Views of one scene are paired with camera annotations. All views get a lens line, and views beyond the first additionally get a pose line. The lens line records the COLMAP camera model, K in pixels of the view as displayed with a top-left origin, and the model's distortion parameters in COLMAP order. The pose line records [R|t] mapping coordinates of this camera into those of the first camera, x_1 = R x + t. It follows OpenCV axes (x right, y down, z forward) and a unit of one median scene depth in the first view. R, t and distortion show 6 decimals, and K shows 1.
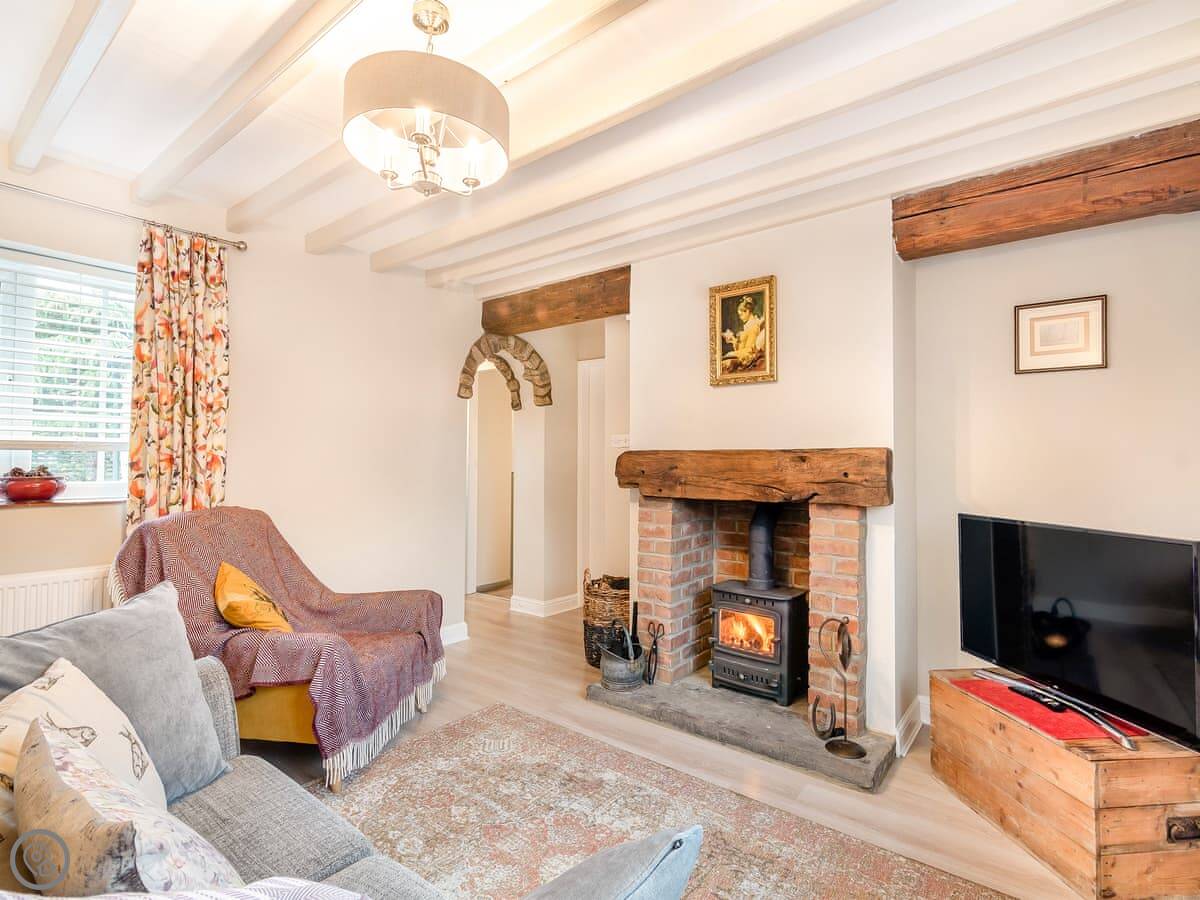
lens RADIAL K [[595.5, 0, 600.0], [0, 595.5, 450.0], [0, 0, 1]] dist [0.003111, 0.000103]
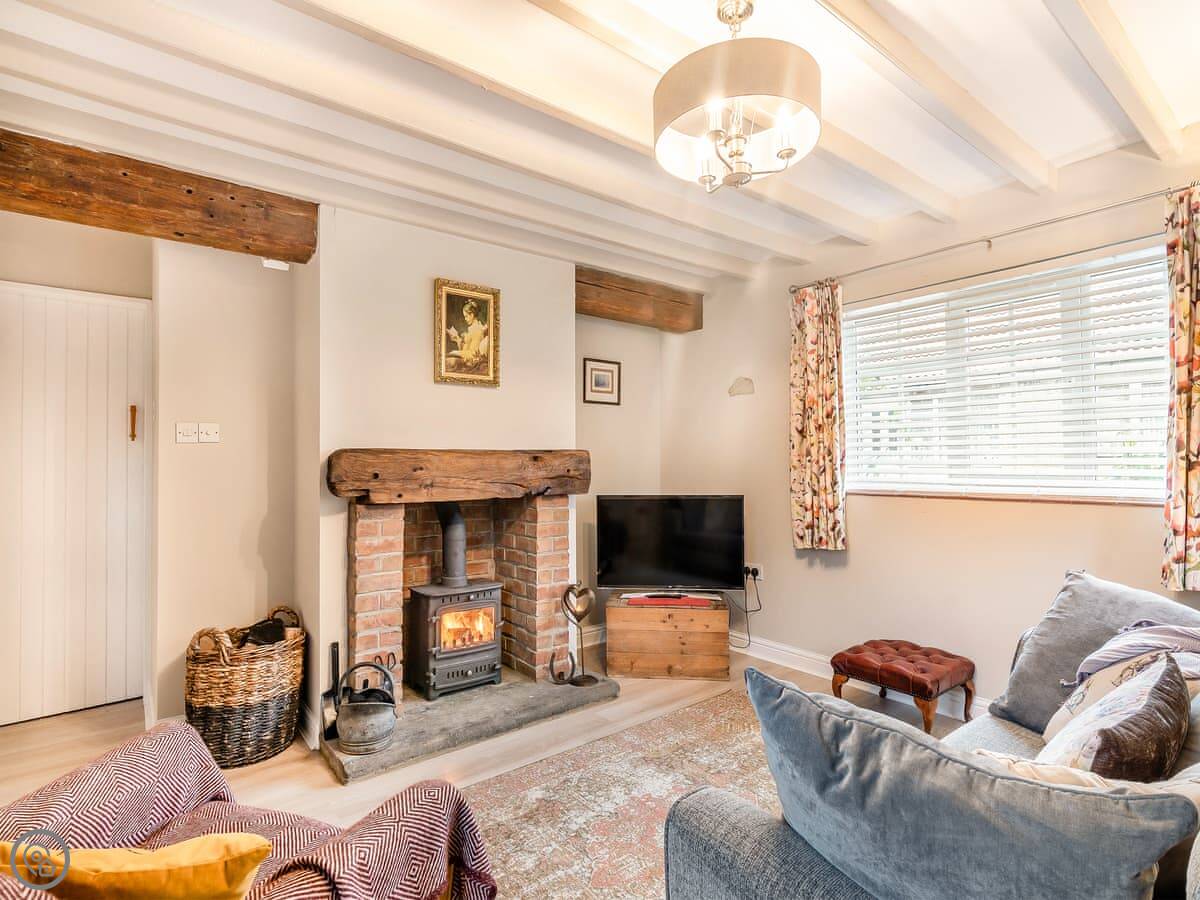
lens RADIAL K [[610.5, 0, 600.0], [0, 610.5, 450.0], [0, 0, 1]] dist [-0.001320, -0.000128]
pose [[0.226026, 0.012815, 0.974037, -0.731124], [-0.010555, 0.999887, -0.010706, 0.009040], [-0.974064, -0.007861, 0.226136, 0.552182]]
